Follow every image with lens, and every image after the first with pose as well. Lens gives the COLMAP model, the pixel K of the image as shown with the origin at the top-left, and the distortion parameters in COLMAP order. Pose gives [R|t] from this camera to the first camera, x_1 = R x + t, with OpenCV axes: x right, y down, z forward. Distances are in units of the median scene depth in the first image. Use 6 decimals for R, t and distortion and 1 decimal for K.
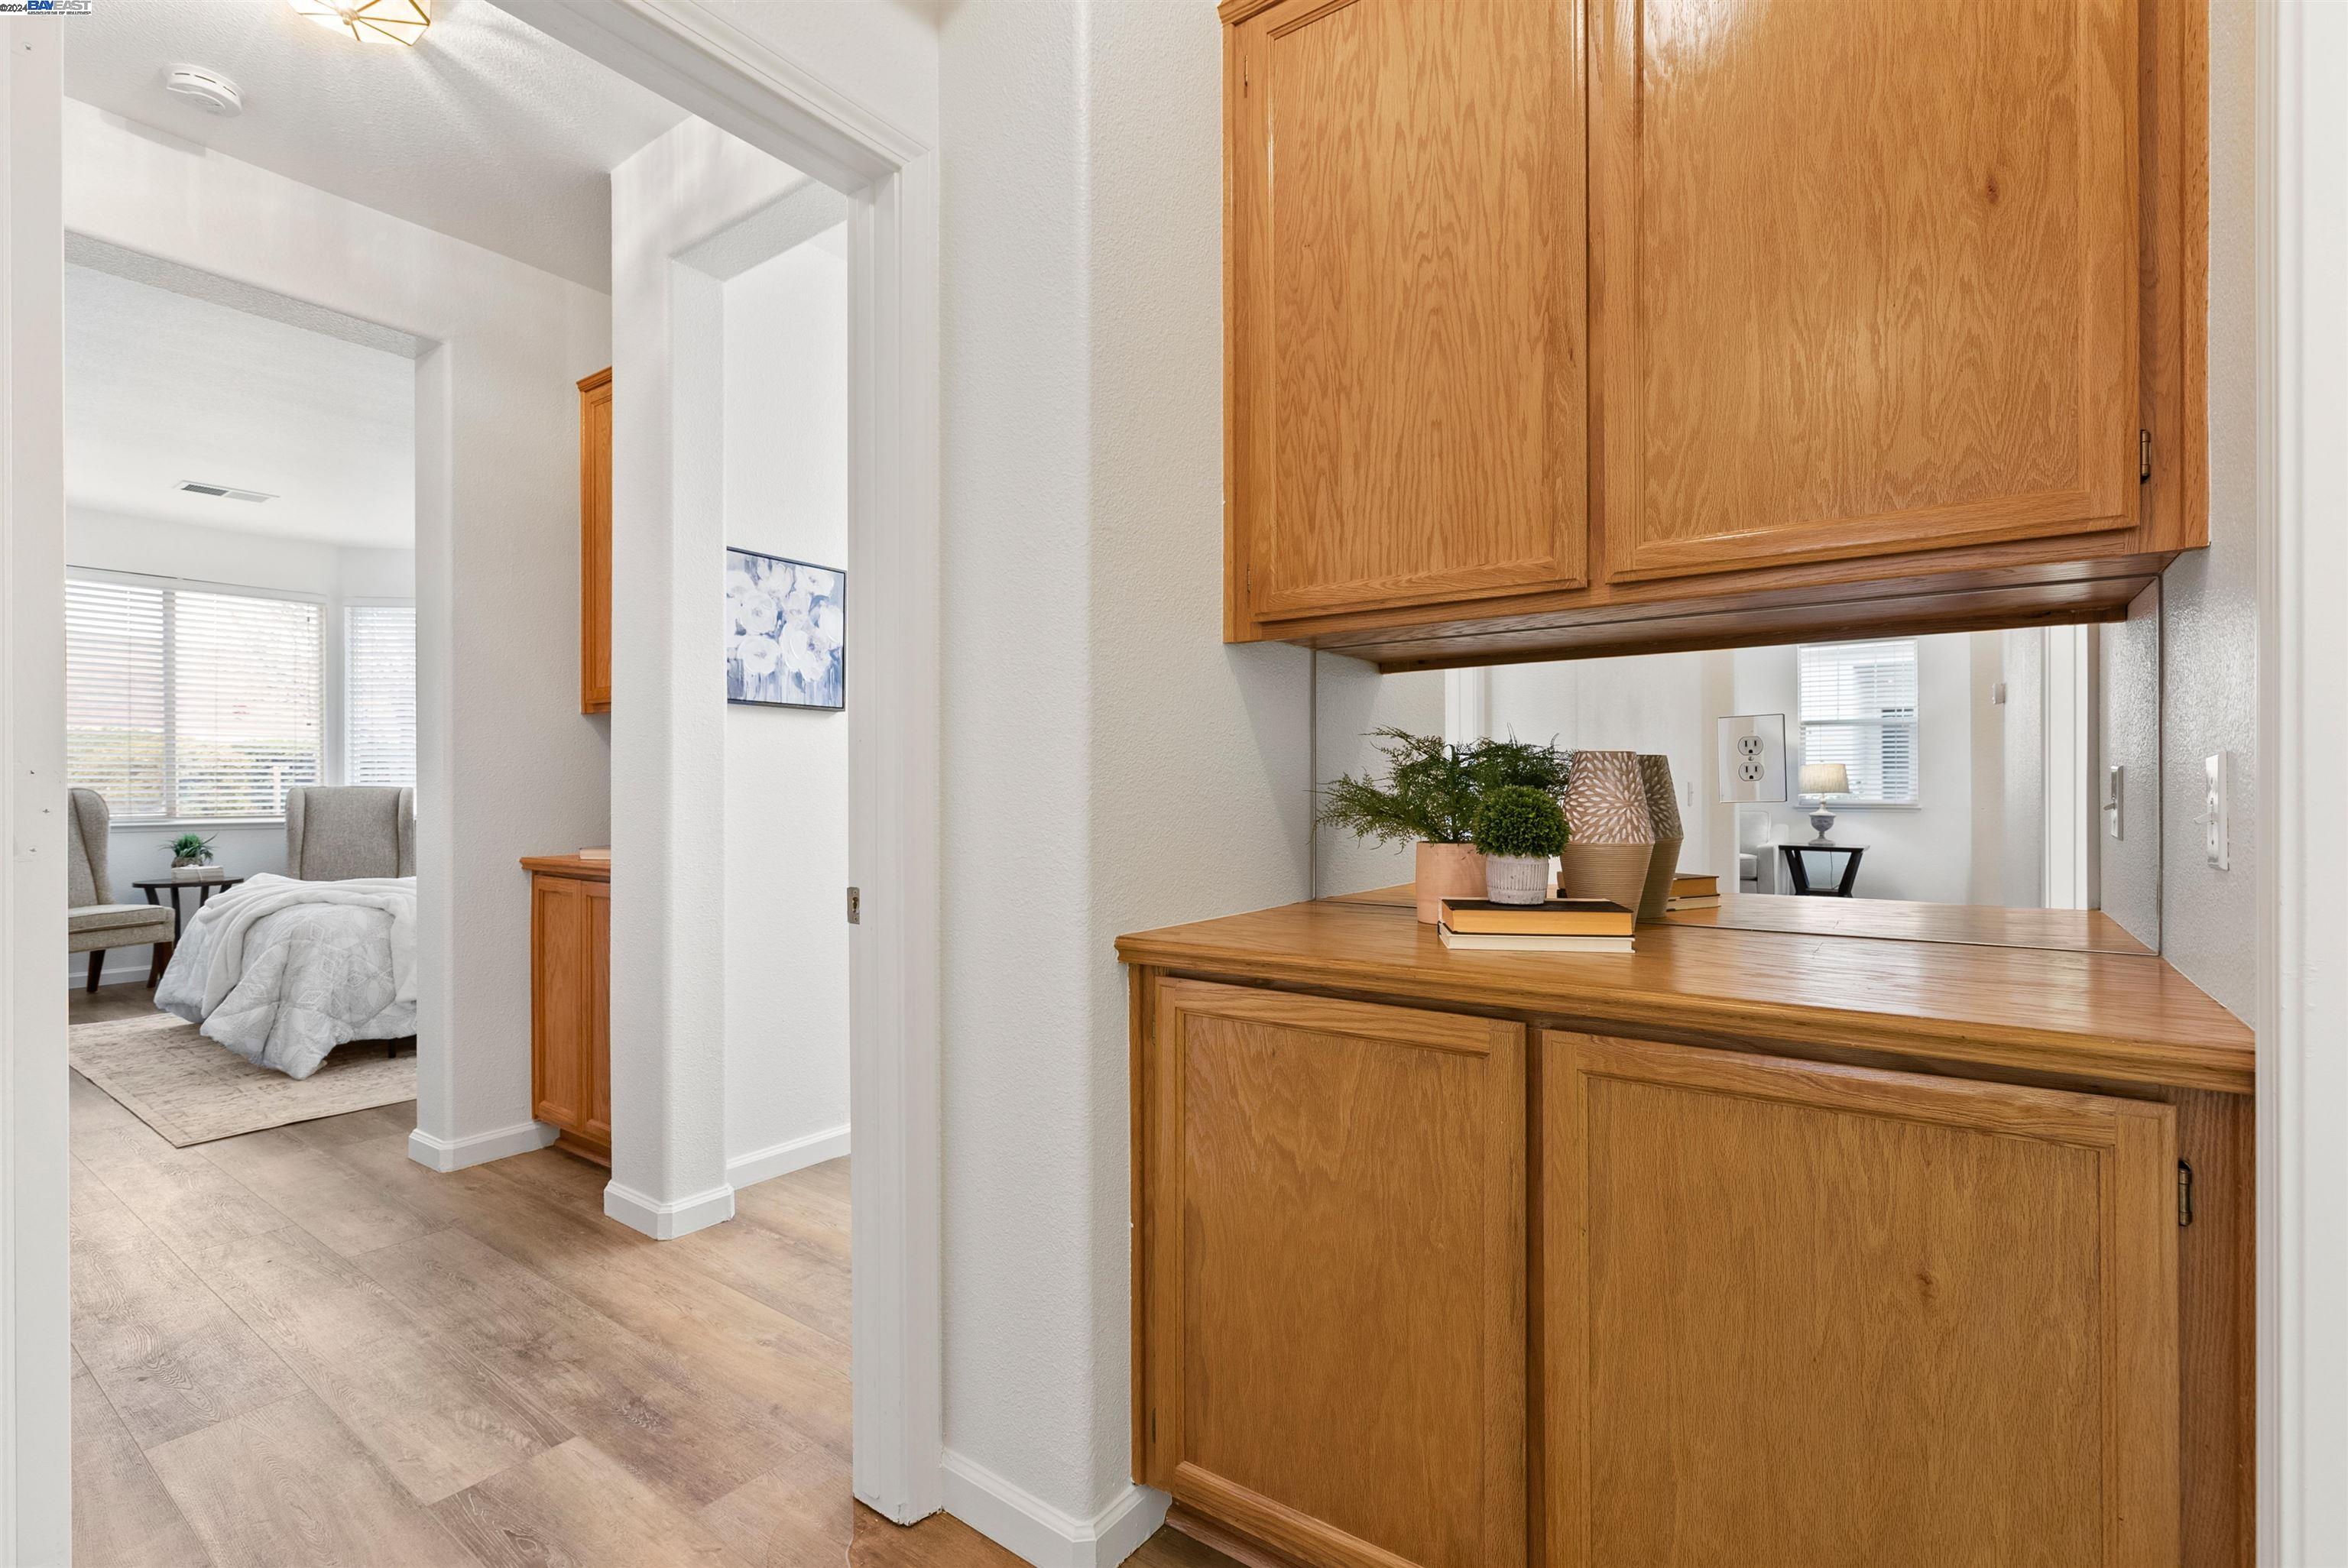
lens RADIAL K [[1066.6, 0, 1171.4], [0, 1066.6, 794.1], [0, 0, 1]] dist [-0.008568, 0.002999]
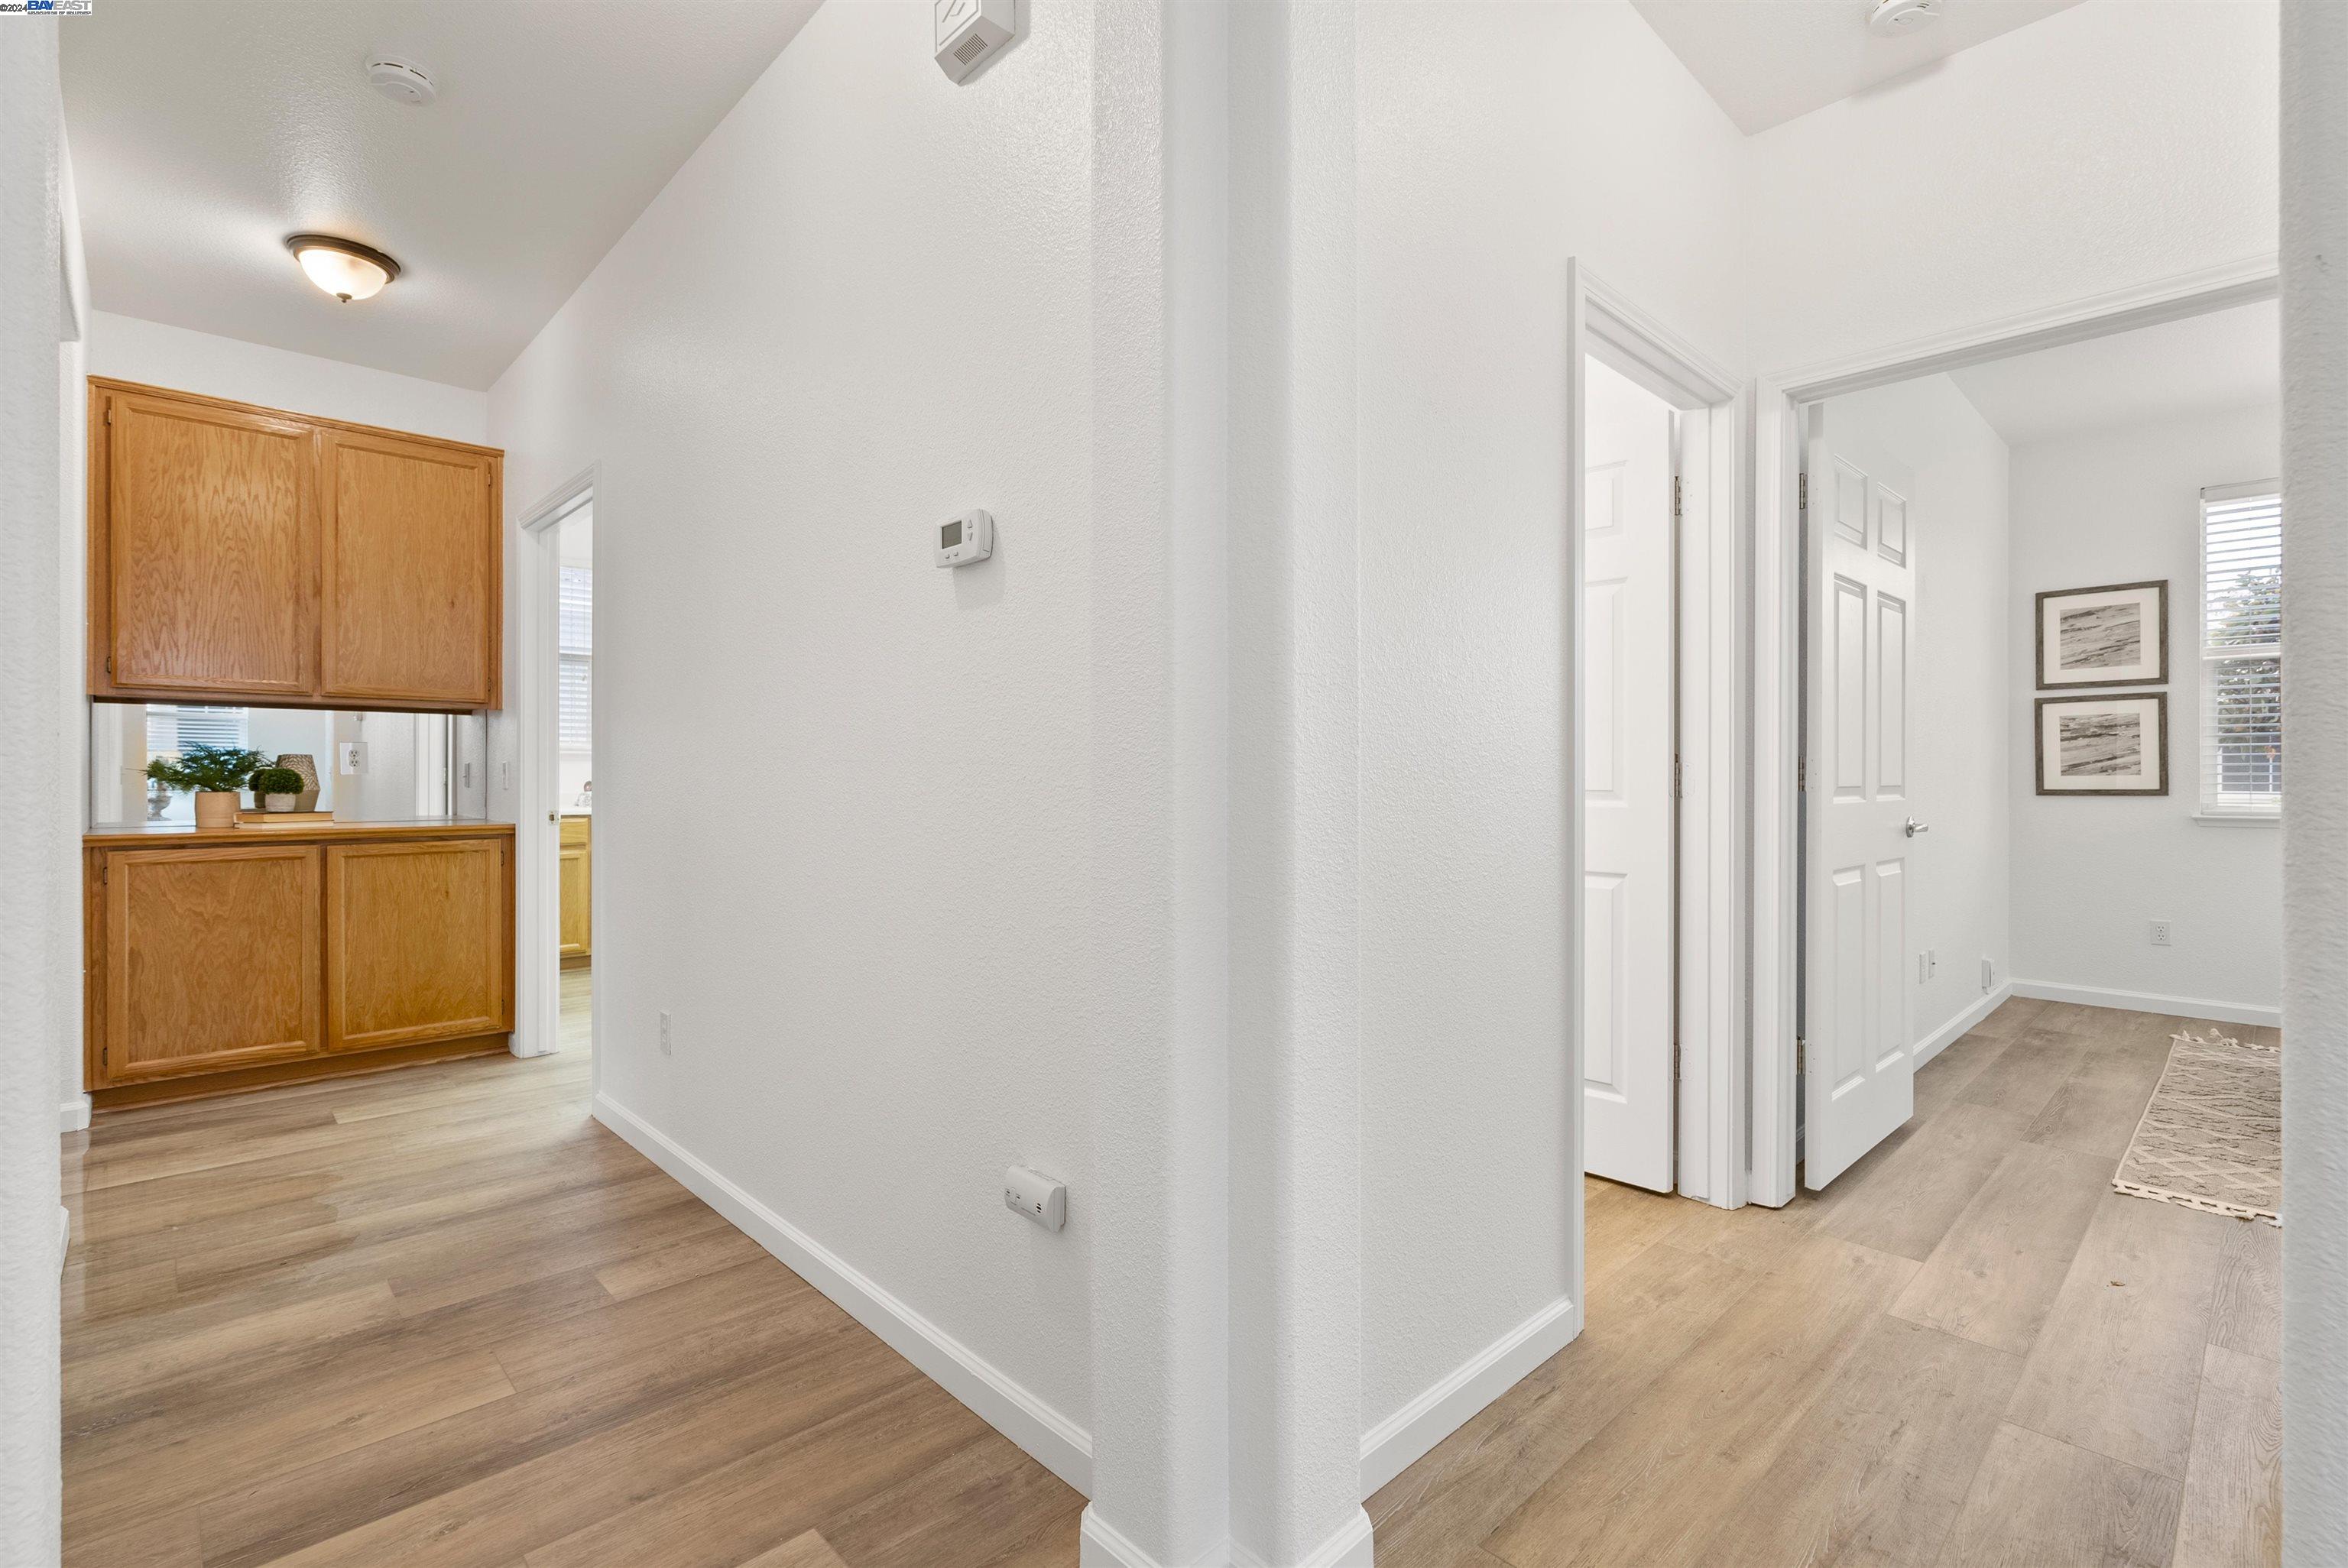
lens RADIAL K [[1066.6, 0, 1182.1], [0, 1066.6, 775.5], [0, 0, 1]] dist [-0.008568, 0.002999]
pose [[0.171500, 0.000765, 0.985184, -1.858700], [-0.002764, 0.999996, -0.000295, 0.006764], [-0.985180, -0.002672, 0.171502, -1.625011]]
